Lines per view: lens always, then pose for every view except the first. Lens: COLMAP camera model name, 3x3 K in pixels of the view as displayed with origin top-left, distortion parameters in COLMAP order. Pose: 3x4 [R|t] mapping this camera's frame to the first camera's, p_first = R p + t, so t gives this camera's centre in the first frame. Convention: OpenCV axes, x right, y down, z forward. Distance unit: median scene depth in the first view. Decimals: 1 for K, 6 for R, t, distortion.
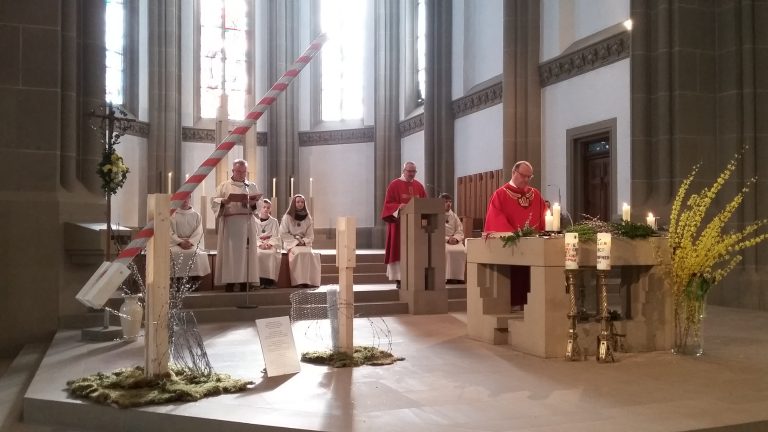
lens RADIAL K [[689.2, 0, 389.0], [0, 689.2, 221.6], [0, 0, 1]] dist [0.081178, -0.016773]
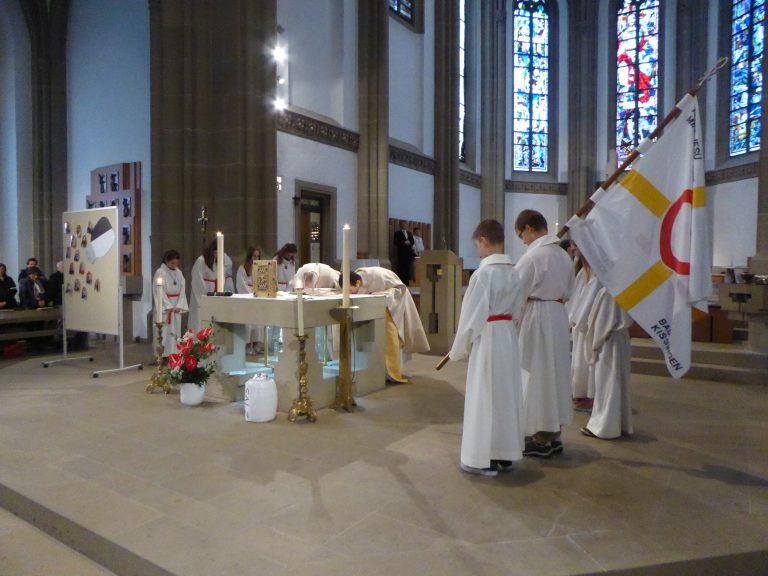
lens RADIAL K [[522.5, 0, 382.8], [0, 522.5, 291.1], [0, 0, 1]] dist [-0.062024, 0.024022]
pose [[0.559813, 0.044843, -0.827405, 0.261231], [0.017077, 0.997698, 0.065627, -0.011298], [0.828443, -0.050868, 0.557759, 0.179502]]
